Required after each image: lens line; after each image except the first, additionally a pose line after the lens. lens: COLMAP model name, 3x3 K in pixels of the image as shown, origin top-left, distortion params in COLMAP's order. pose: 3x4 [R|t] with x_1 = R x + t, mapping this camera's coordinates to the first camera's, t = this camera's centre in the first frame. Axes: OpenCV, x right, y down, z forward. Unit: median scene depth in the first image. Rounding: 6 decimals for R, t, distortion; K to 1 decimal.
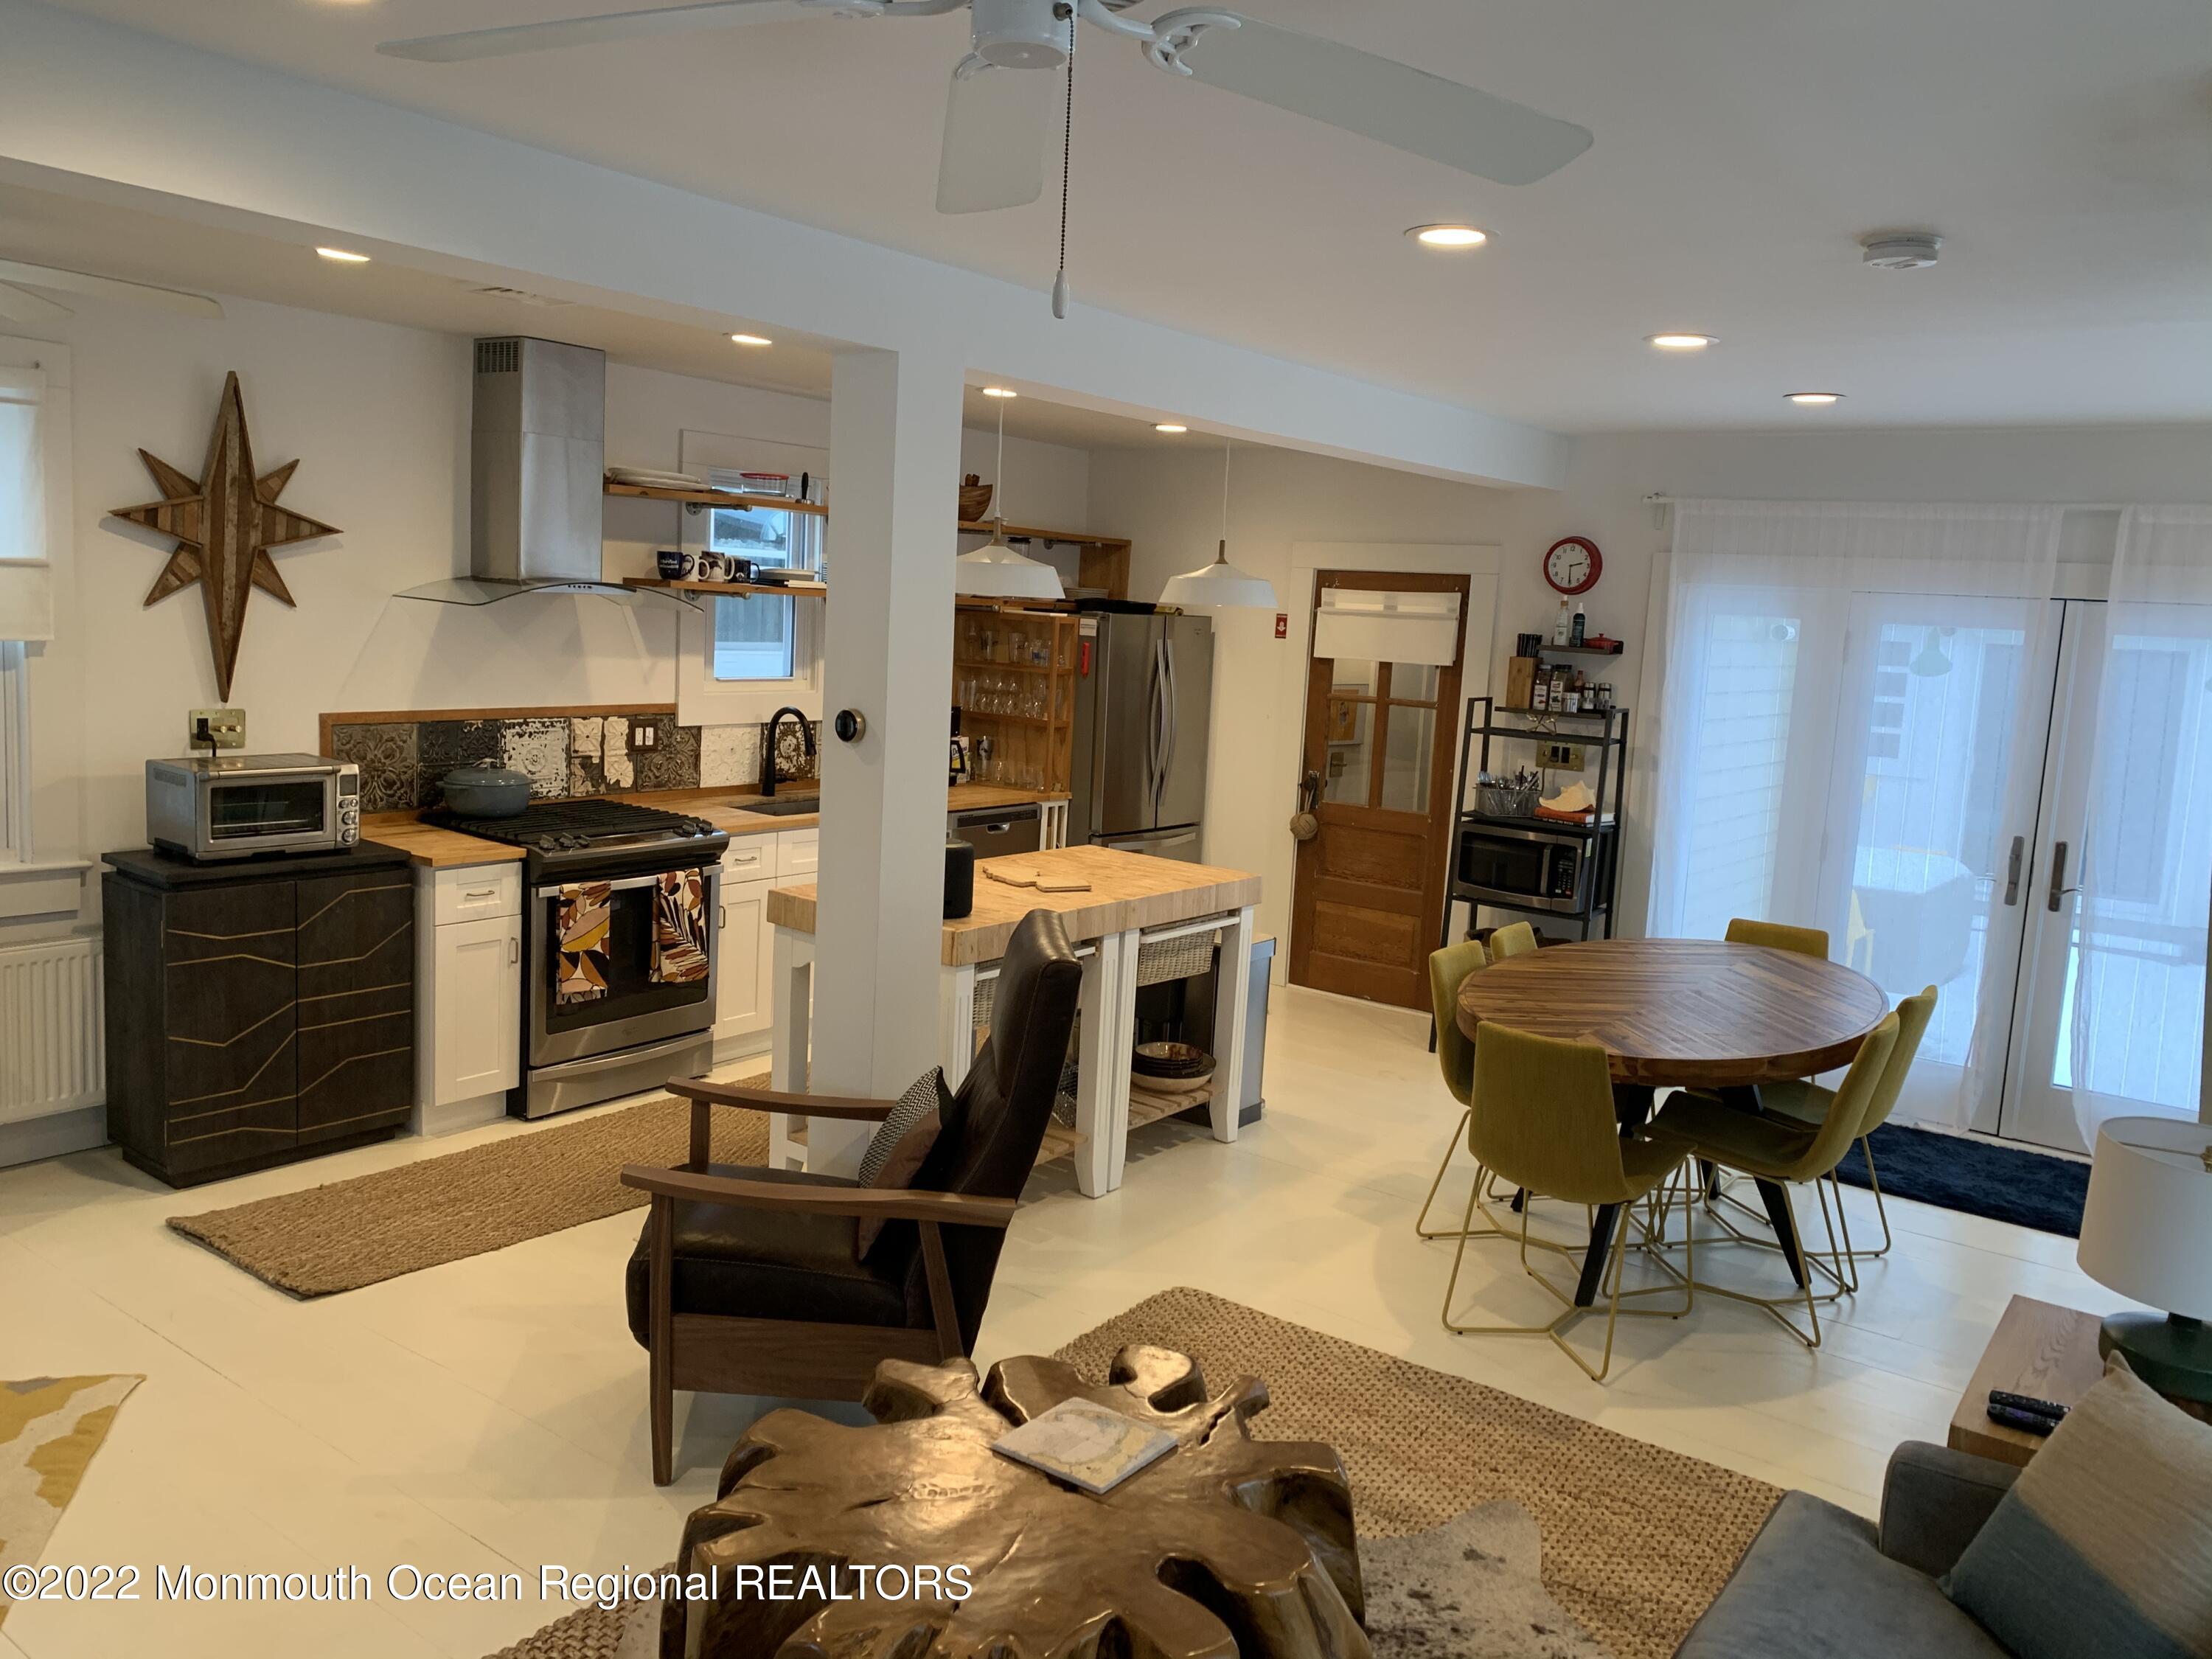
lens RADIAL K [[1665.2, 0, 1103.1], [0, 1665.2, 820.6], [0, 0, 1]] dist [0.033338, -0.043650]
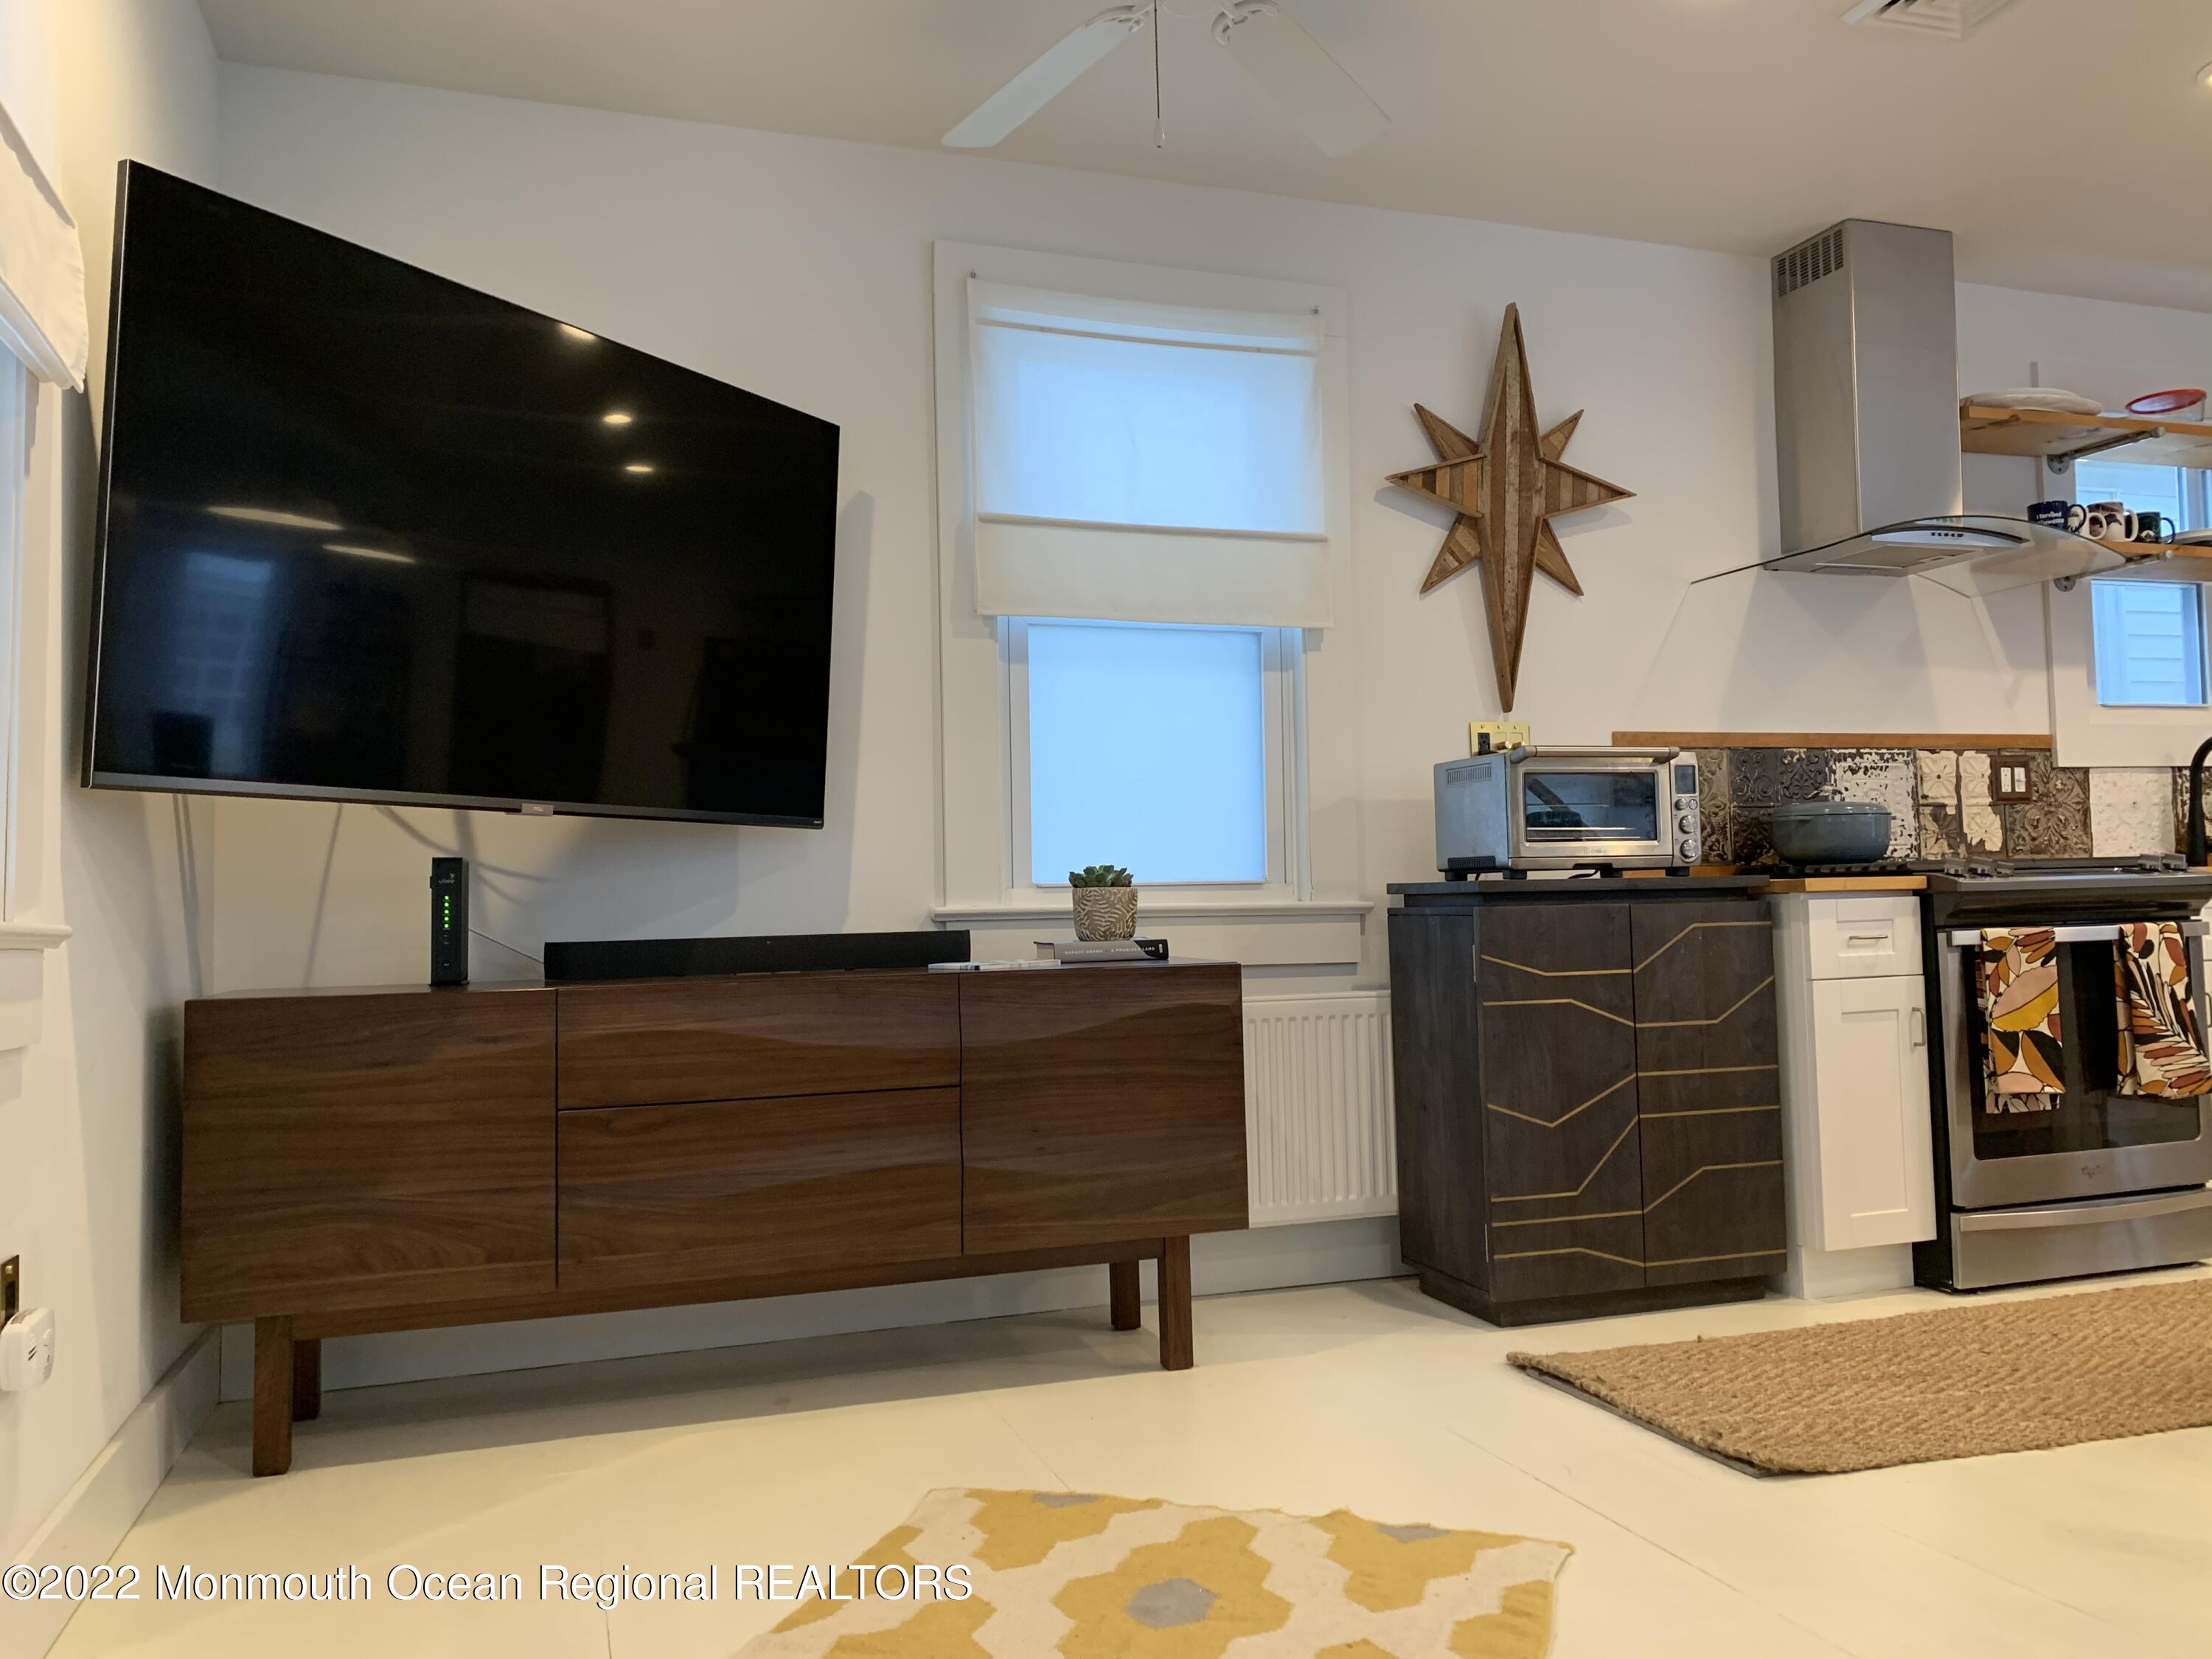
lens RADIAL K [[1665.2, 0, 1100.0], [0, 1665.2, 833.5], [0, 0, 1]] dist [0.033338, -0.043650]
pose [[0.820459, -0.106206, -0.561754, -0.231378], [-0.005218, 0.981161, -0.193121, 0.131740], [0.571682, 0.161379, 0.804448, 0.247500]]
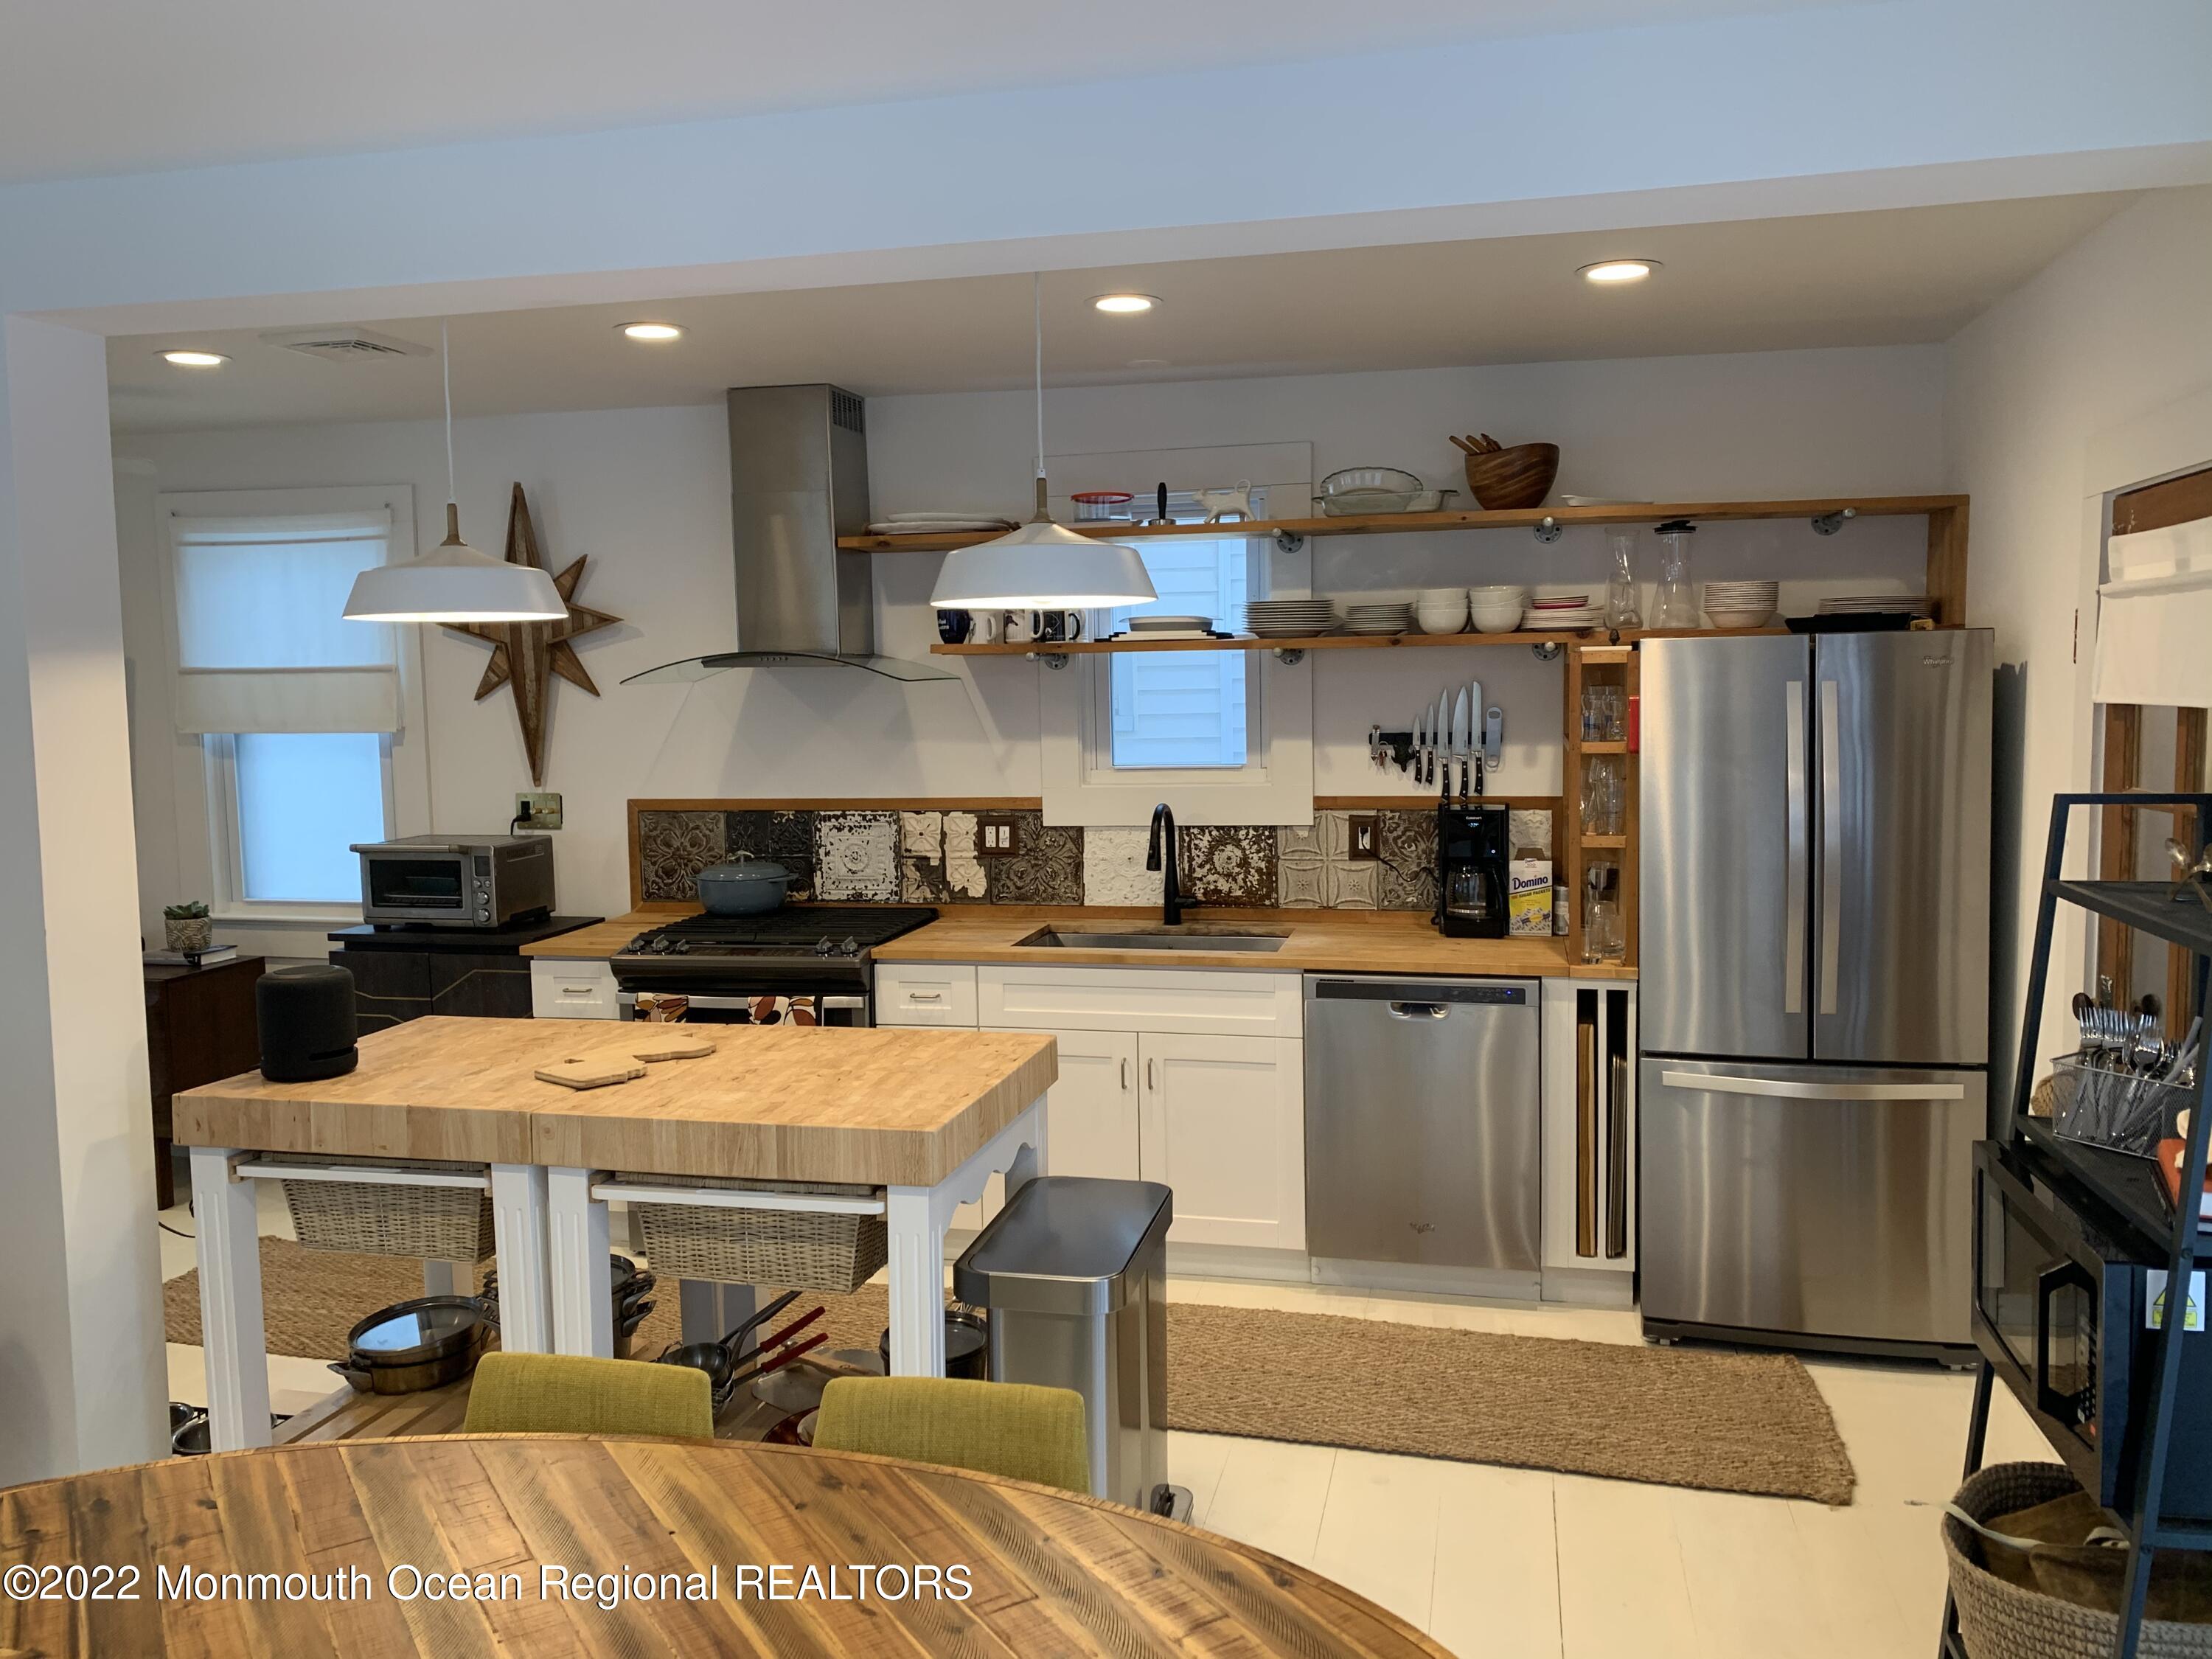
lens RADIAL K [[1665.2, 0, 1209.2], [0, 1665.2, 823.4], [0, 0, 1]] dist [0.033338, -0.043650]
pose [[0.416382, 0.016211, -0.909045, 0.603517], [-0.084037, 0.996247, -0.020727, -0.057589], [0.905297, 0.085024, 0.416182, 0.890279]]
